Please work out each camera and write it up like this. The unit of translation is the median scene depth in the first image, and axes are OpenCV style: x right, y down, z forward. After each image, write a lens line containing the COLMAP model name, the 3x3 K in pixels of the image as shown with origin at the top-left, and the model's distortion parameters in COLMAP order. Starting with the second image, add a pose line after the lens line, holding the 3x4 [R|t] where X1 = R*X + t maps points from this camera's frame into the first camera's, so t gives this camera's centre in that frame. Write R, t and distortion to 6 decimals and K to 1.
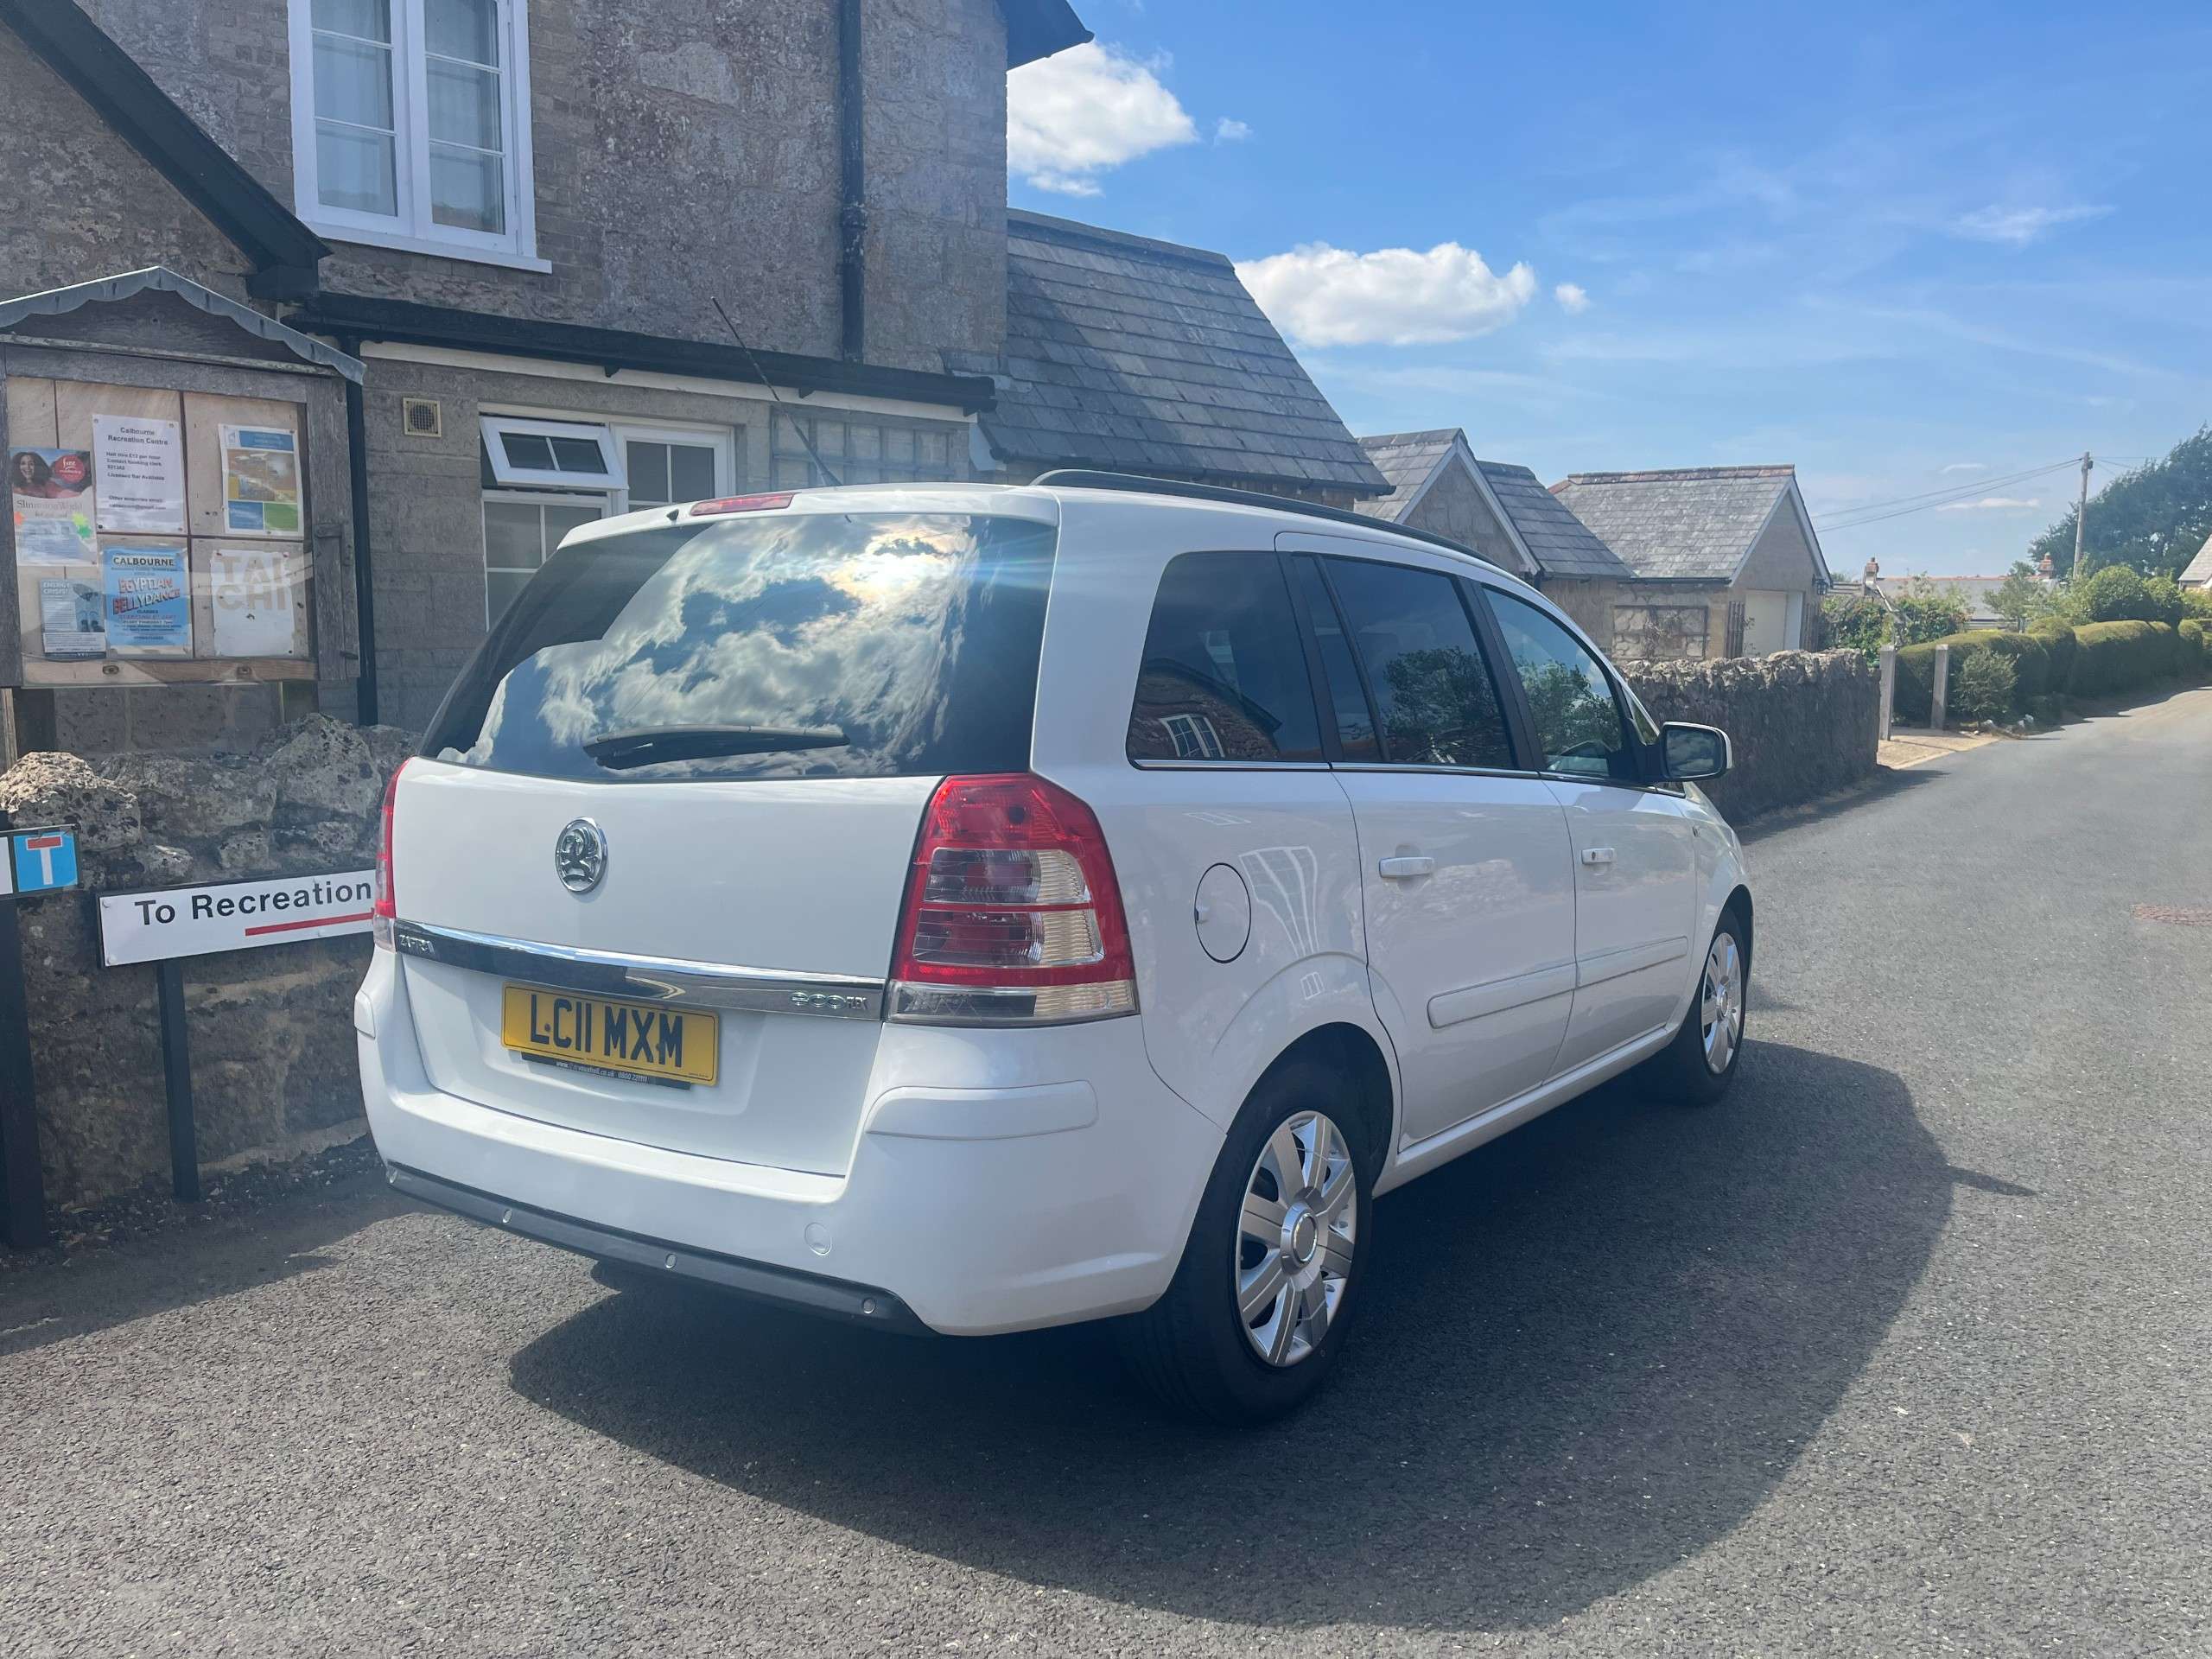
lens RADIAL K [[1644.3, 0, 1106.0], [0, 1644.3, 829.5], [0, 0, 1]] dist [0.082727, -0.117391]
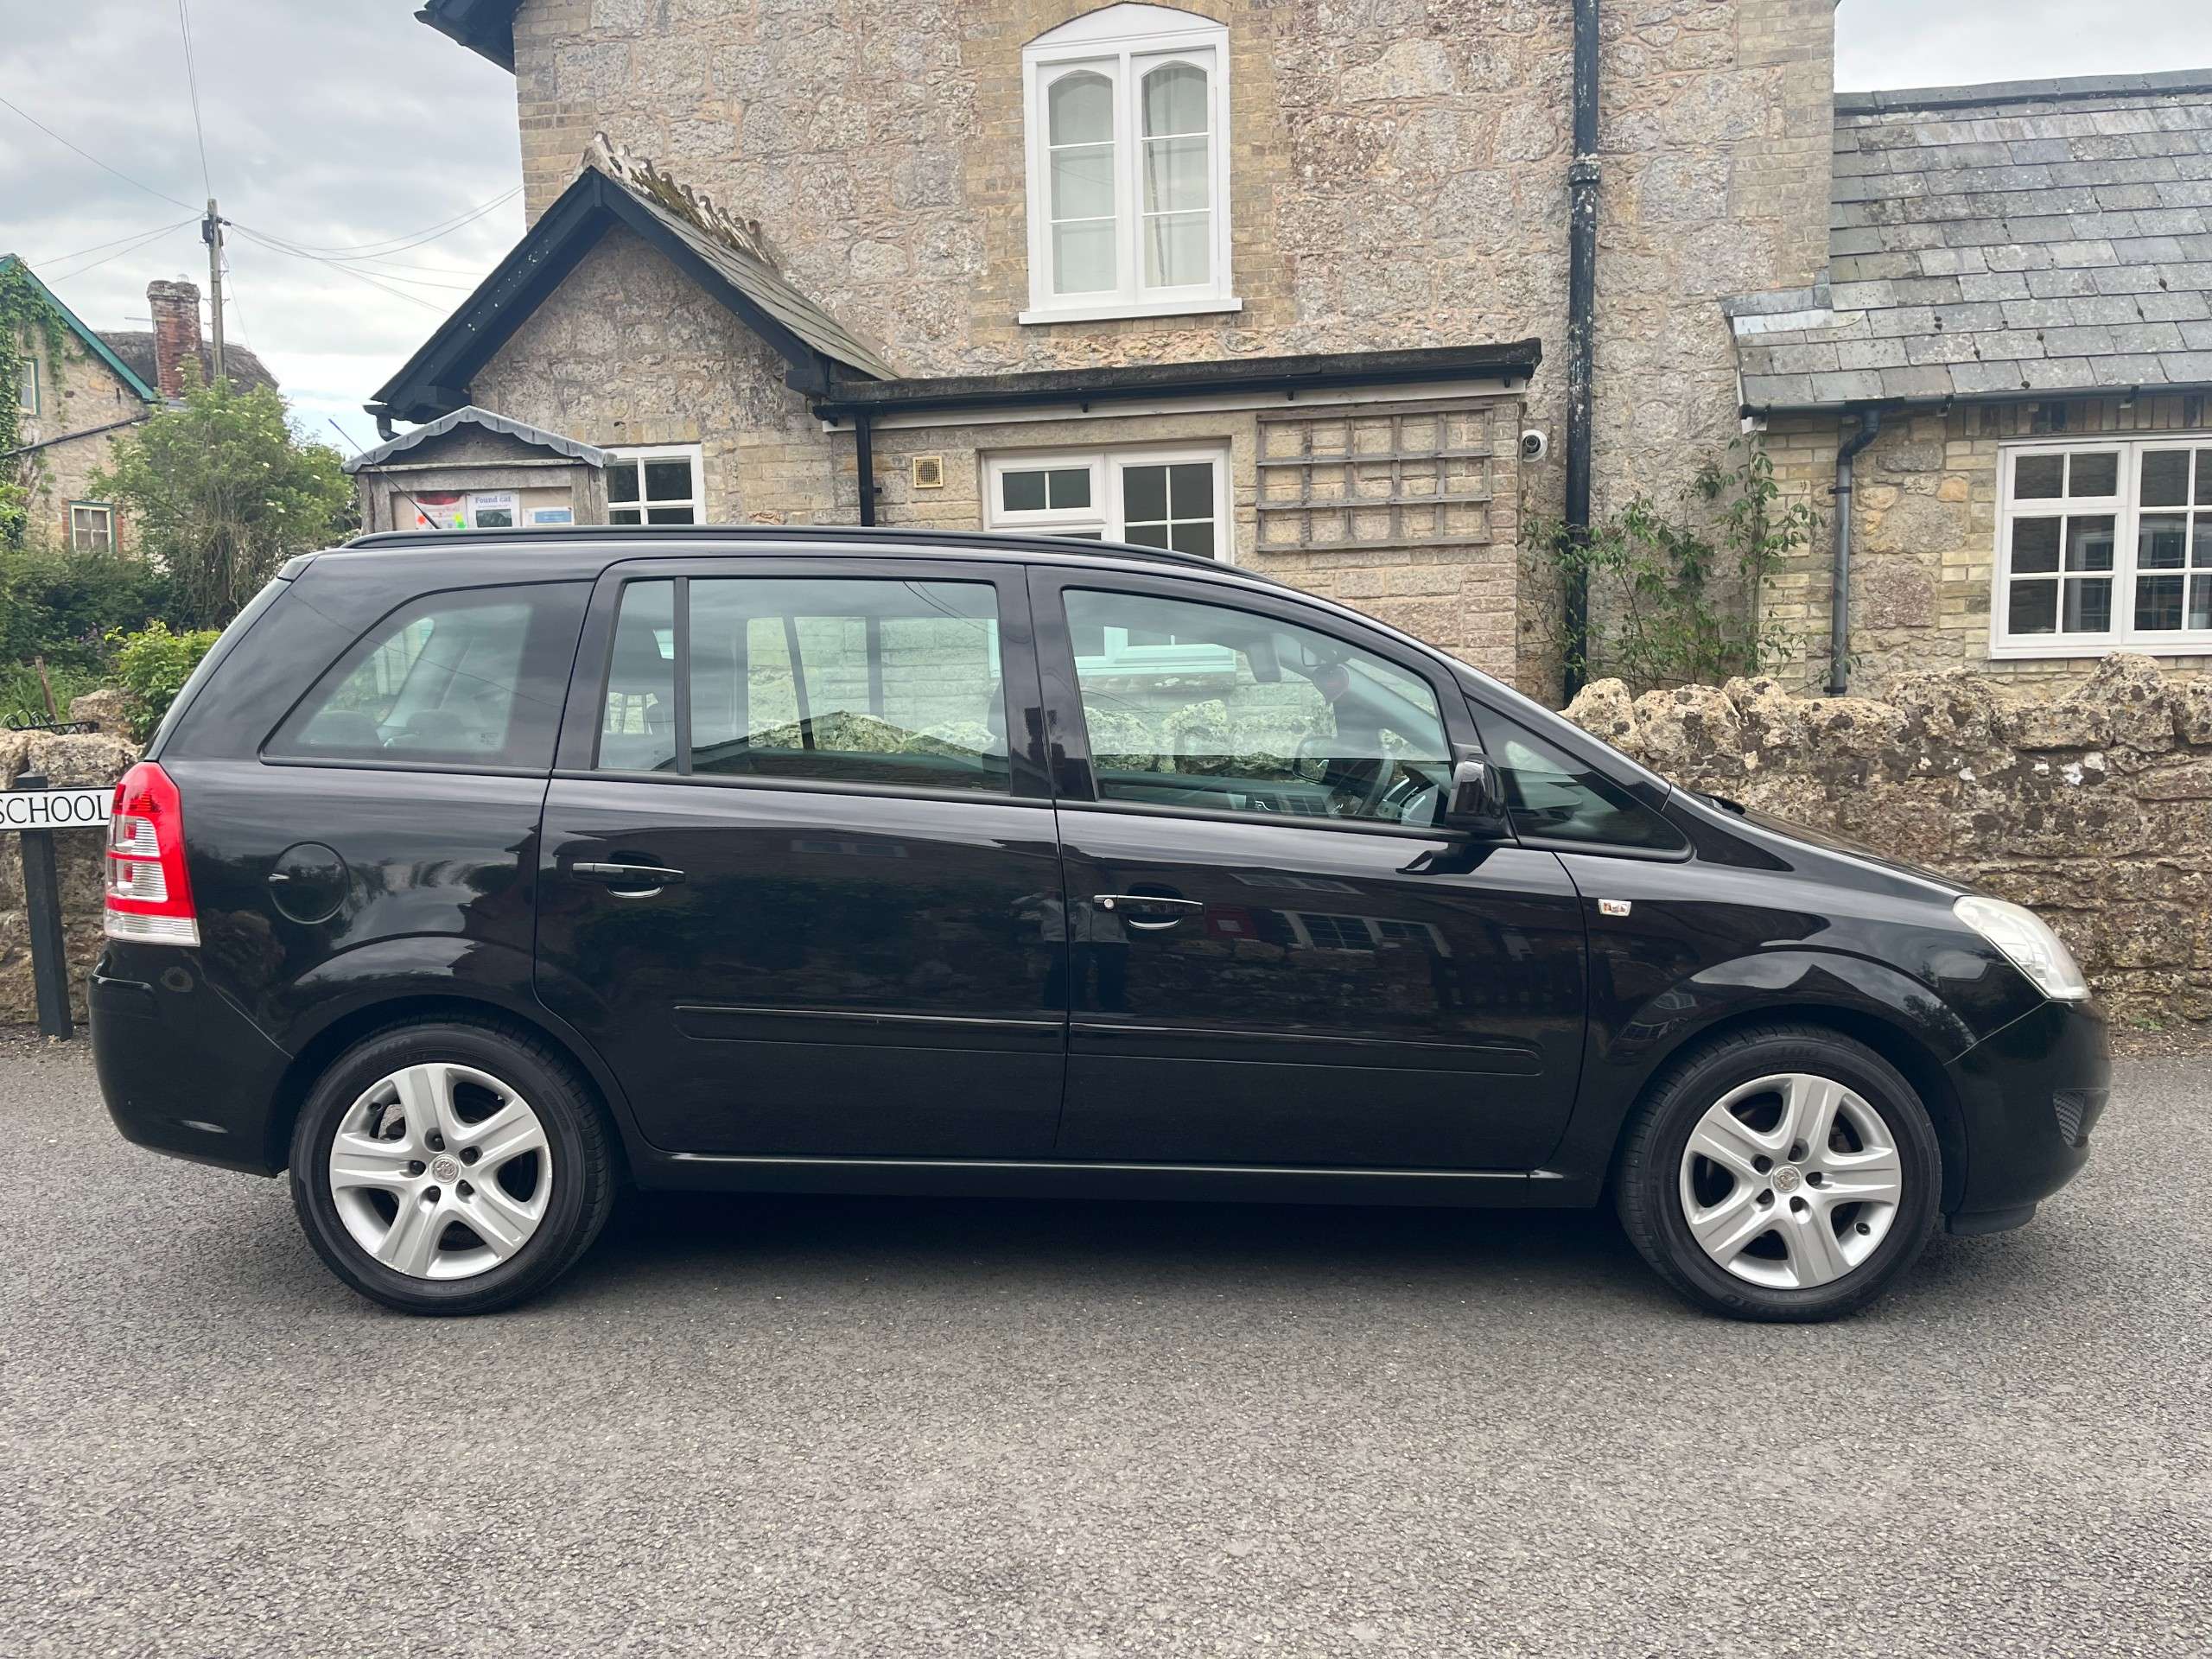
lens RADIAL K [[1643.1, 0, 1106.0], [0, 1643.1, 829.5], [0, 0, 1]] dist [0.055428, -0.045525]
pose [[0.588821, 0.073448, -0.804920, 0.497259], [-0.074901, 0.996536, 0.036141, -0.030750], [0.804786, 0.039008, 0.592282, 0.307014]]
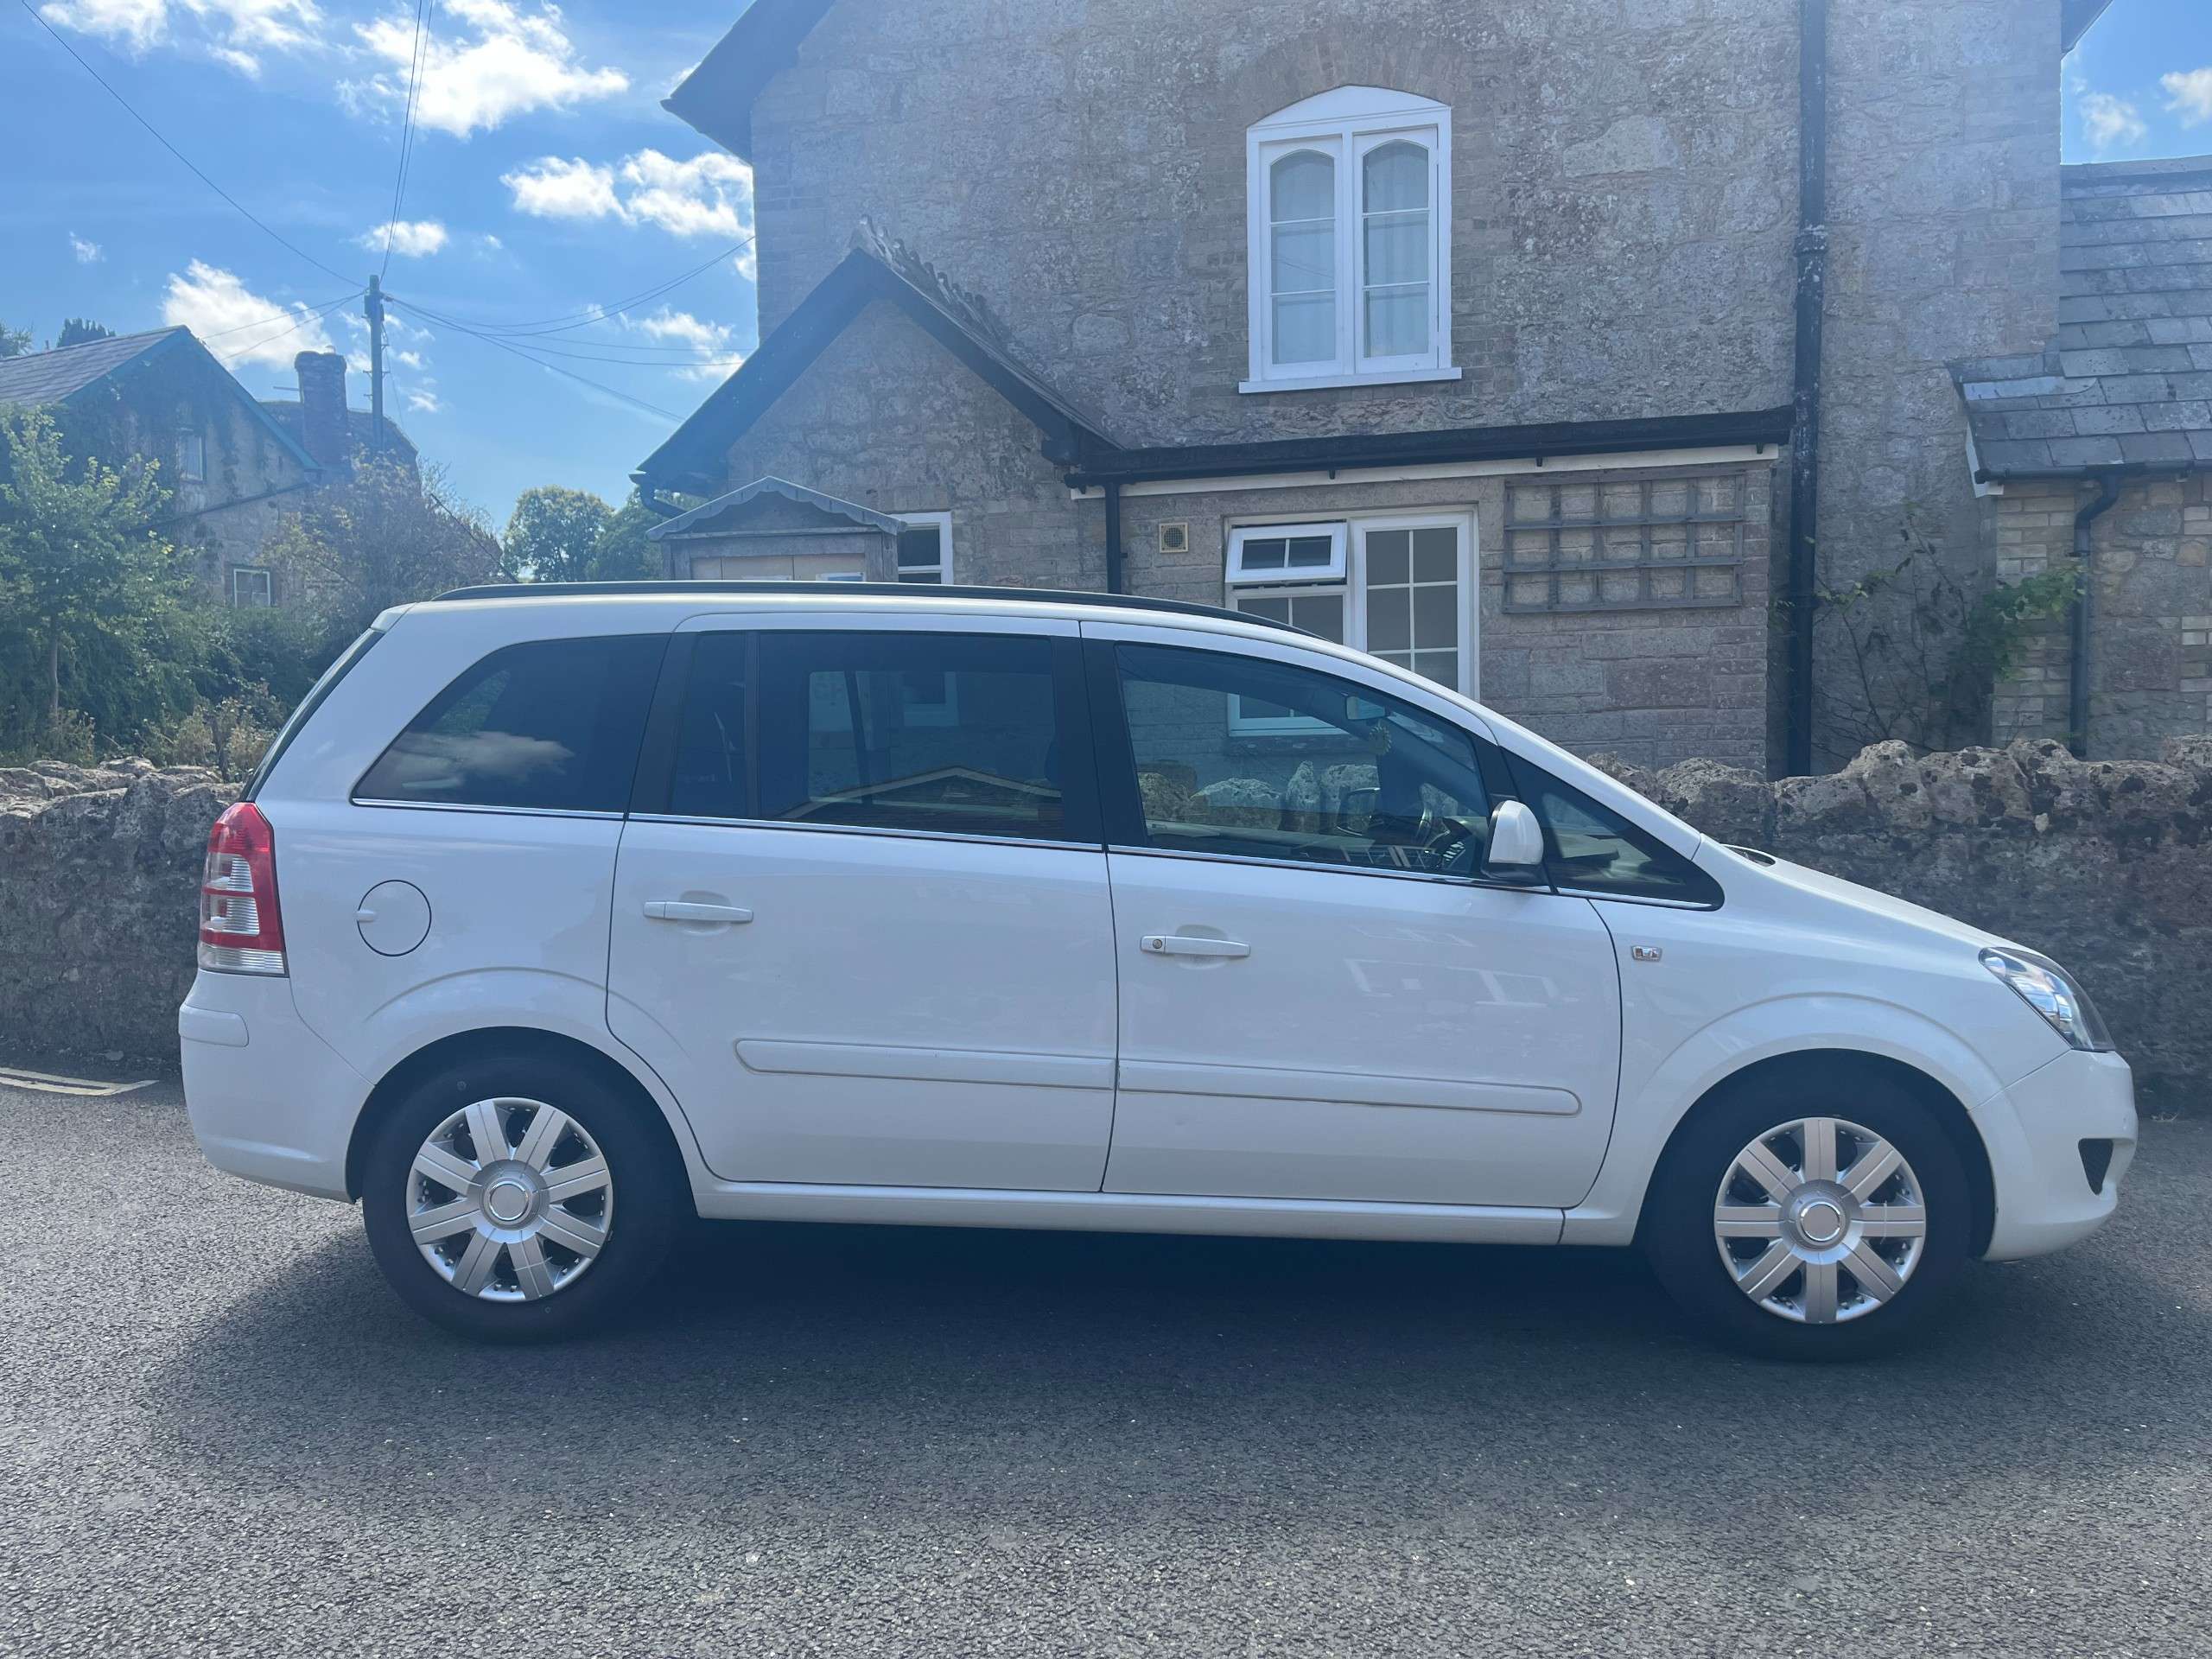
lens RADIAL K [[1649.0, 0, 1131.5], [0, 1649.0, 826.3], [0, 0, 1]] dist [0.077076, -0.095837]
pose [[0.560878, 0.045161, -0.826666, 0.460300], [-0.080649, 0.996743, -0.000267, -0.021893], [0.823961, 0.066819, 0.562693, 0.222818]]
